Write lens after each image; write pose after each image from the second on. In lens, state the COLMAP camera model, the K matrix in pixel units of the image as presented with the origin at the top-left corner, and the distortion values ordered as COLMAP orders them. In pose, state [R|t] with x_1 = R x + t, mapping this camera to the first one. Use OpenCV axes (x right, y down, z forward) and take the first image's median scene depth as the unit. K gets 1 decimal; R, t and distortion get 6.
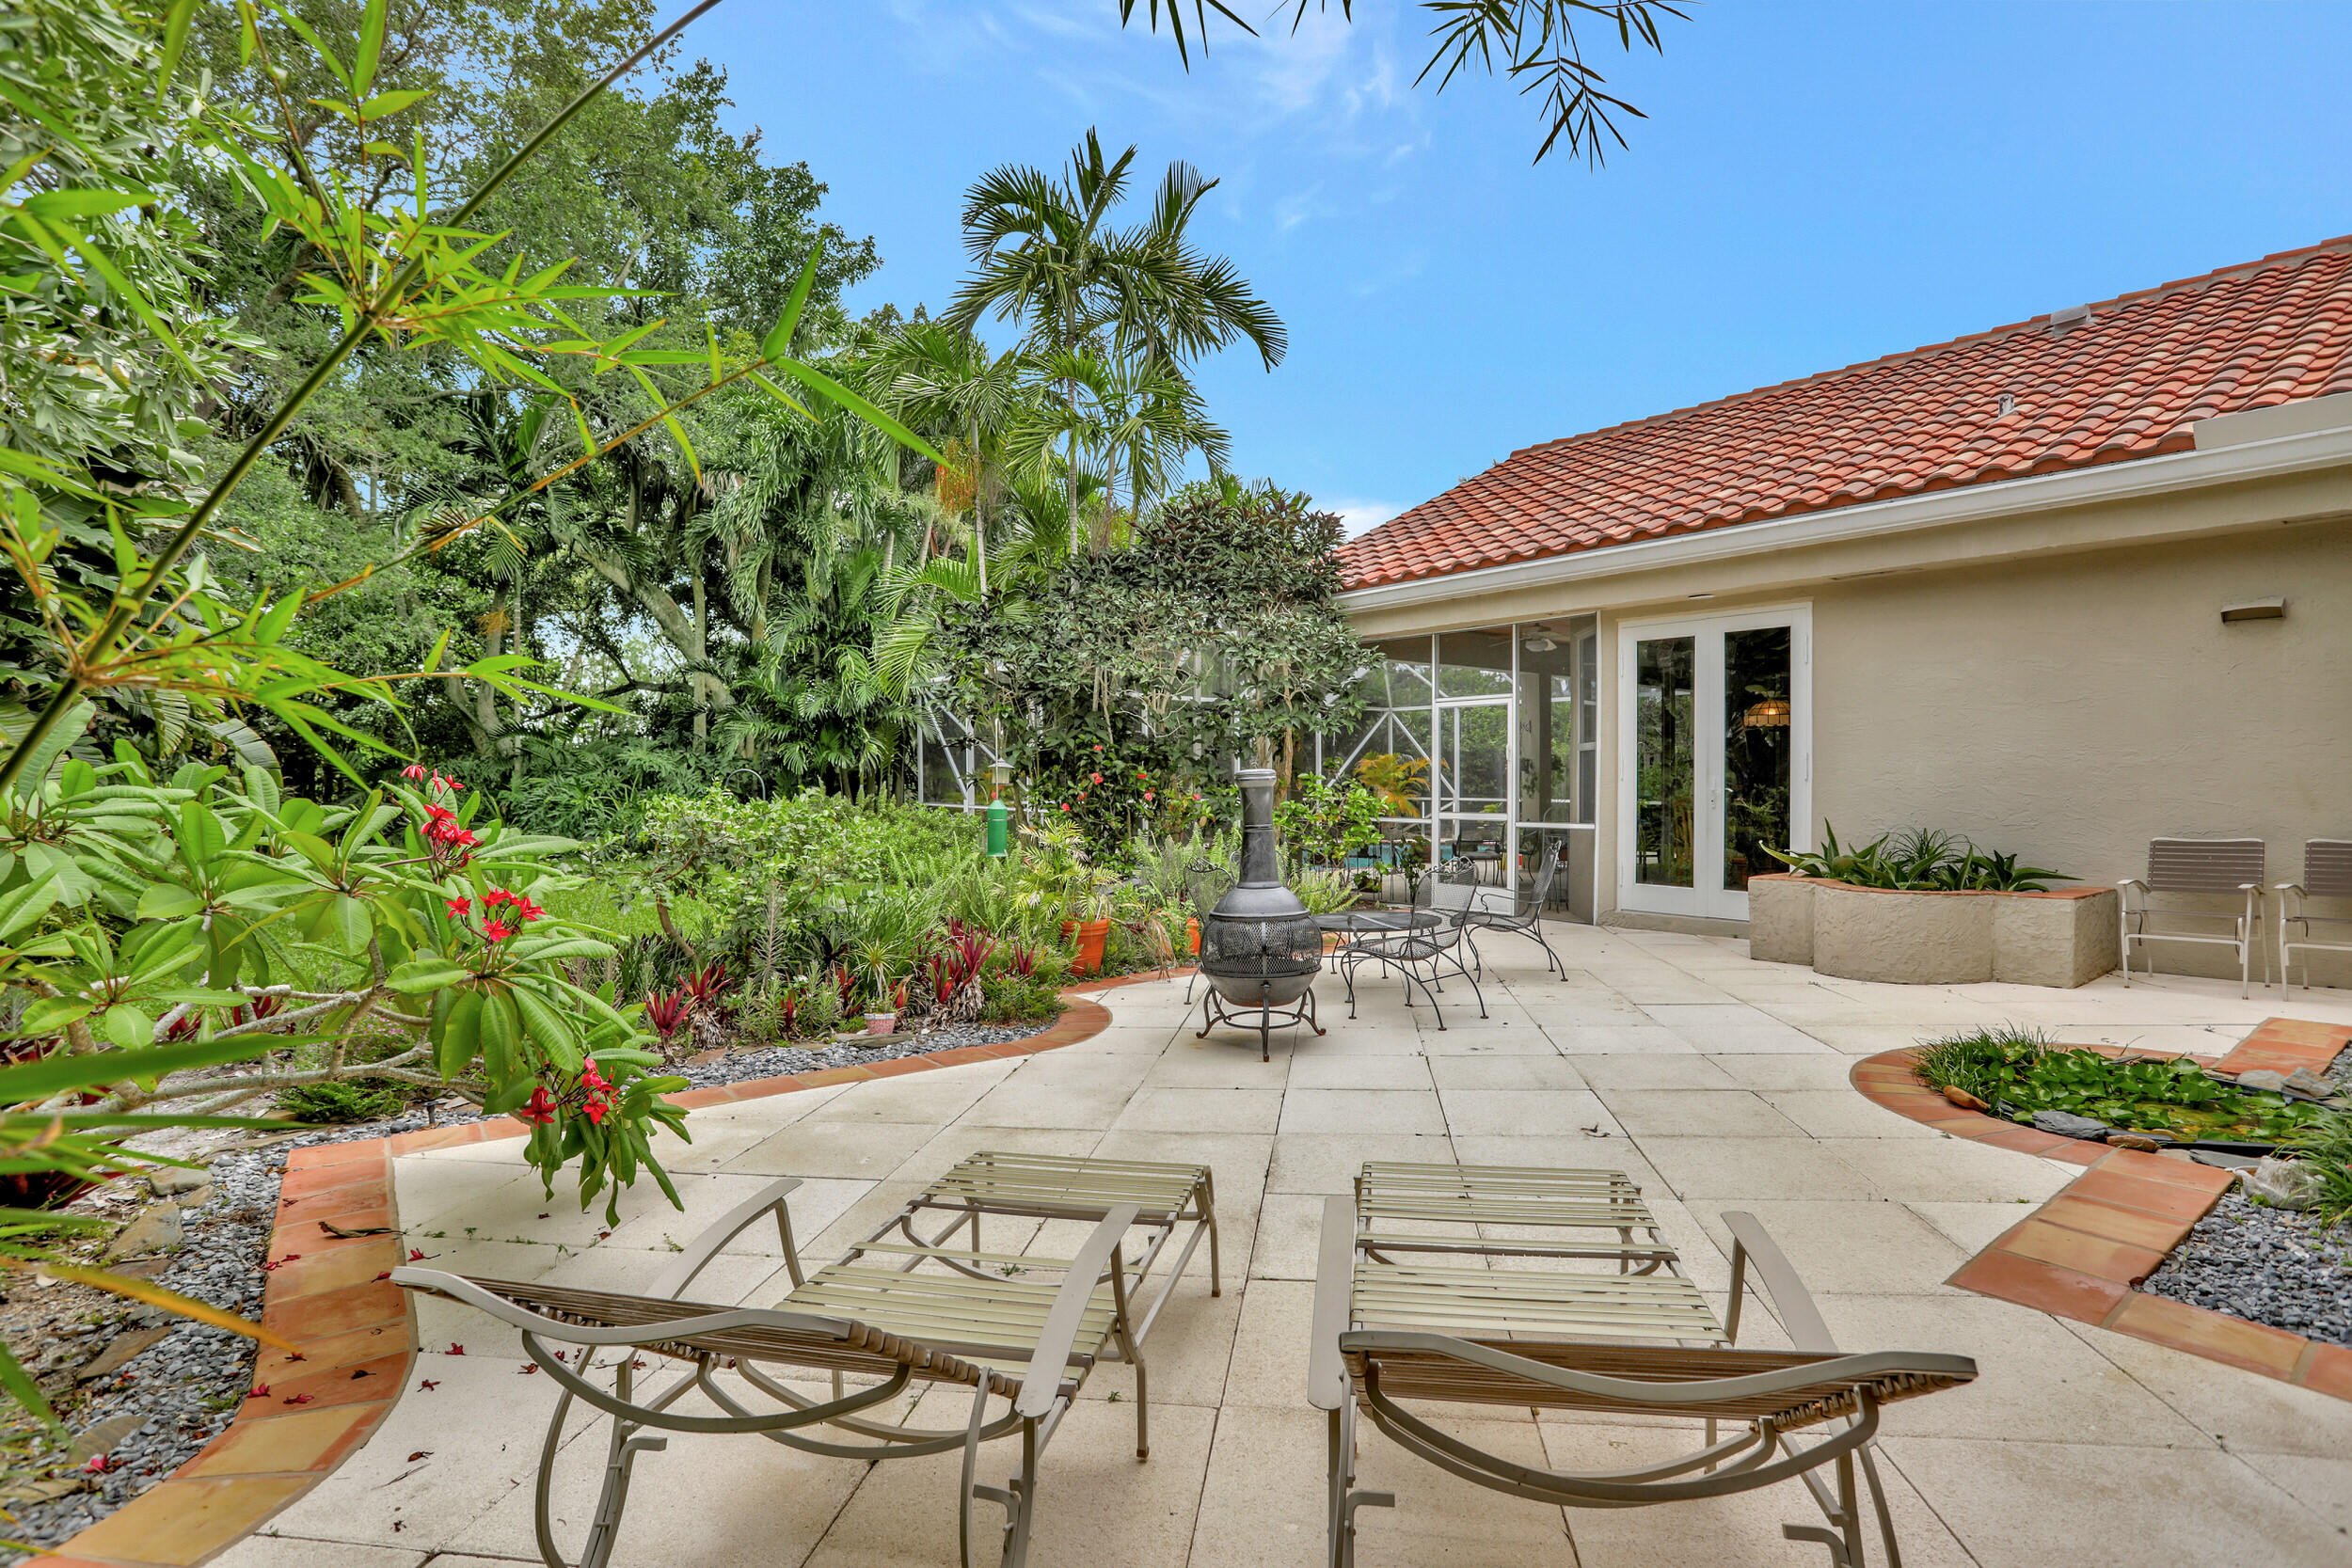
lens RADIAL K [[1156.4, 0, 1171.0], [0, 1156.4, 771.9], [0, 0, 1]] dist [-0.031319, 0.000885]
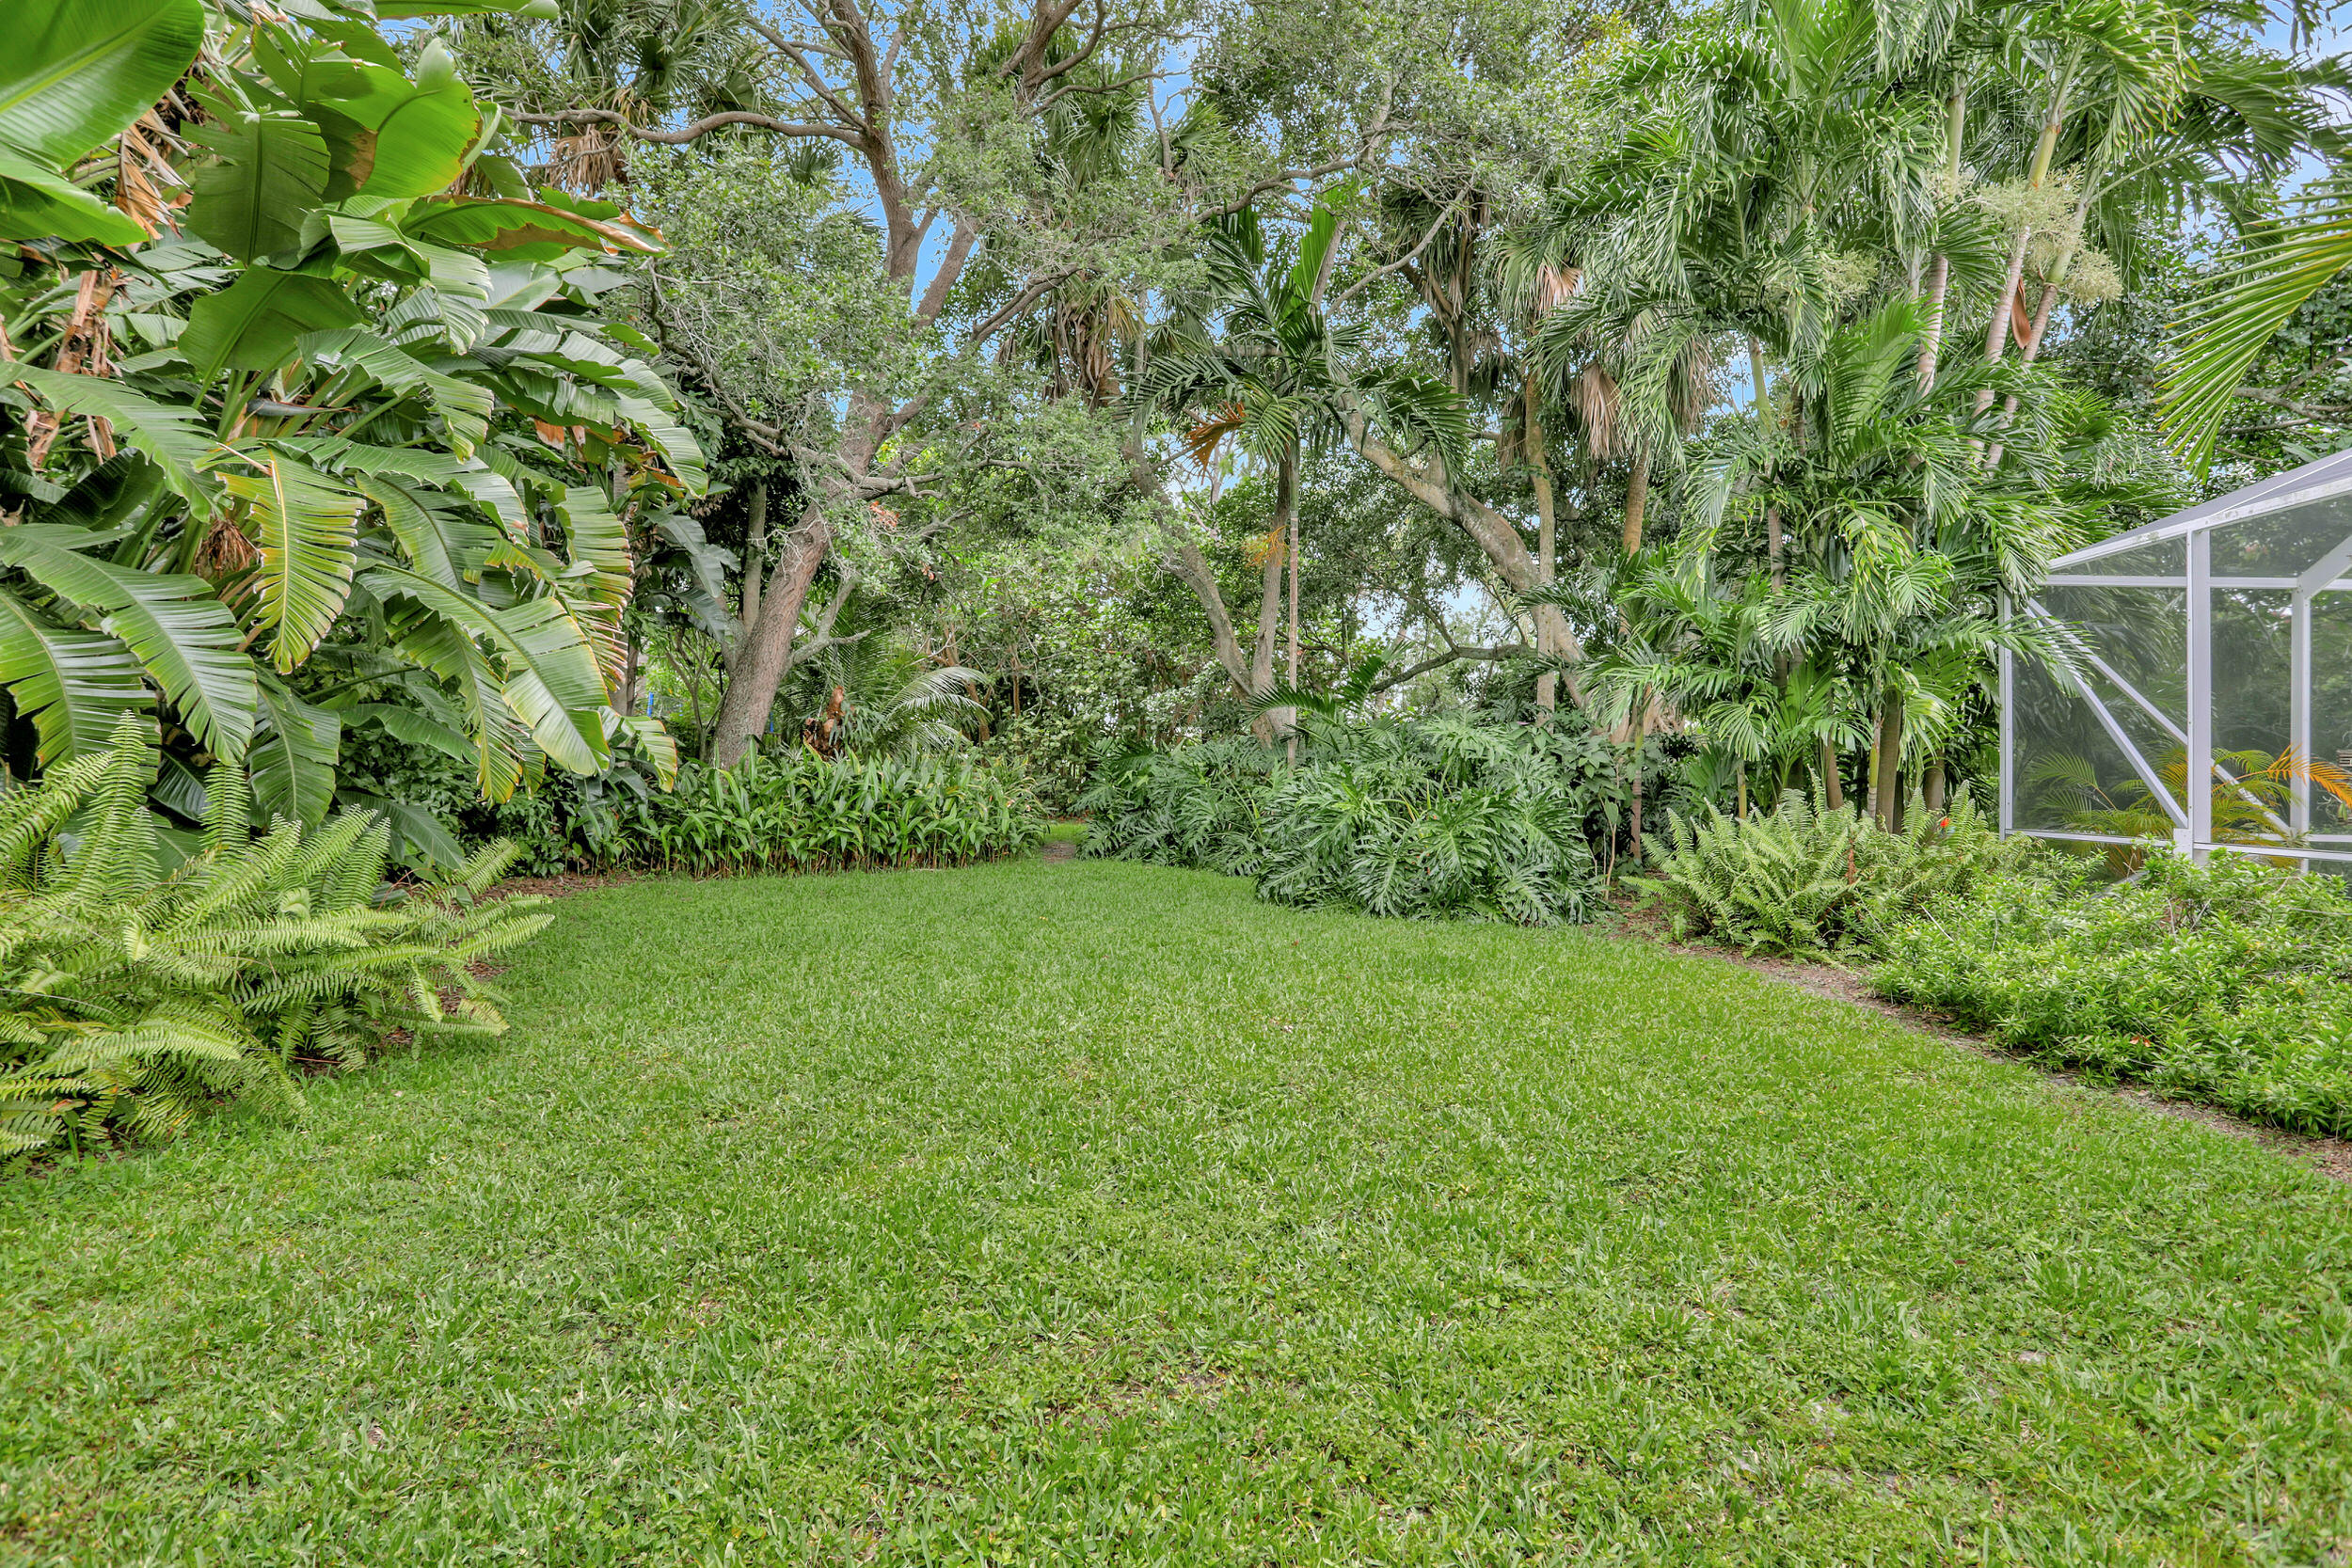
lens RADIAL K [[1156.4, 0, 1171.0], [0, 1156.4, 771.9], [0, 0, 1]] dist [-0.031319, 0.000885]
pose [[0.770941, 0.010240, -0.636824, -0.187868], [-0.014827, 0.999888, -0.001871, 0.009624], [0.636734, 0.010884, 0.771007, 0.430228]]
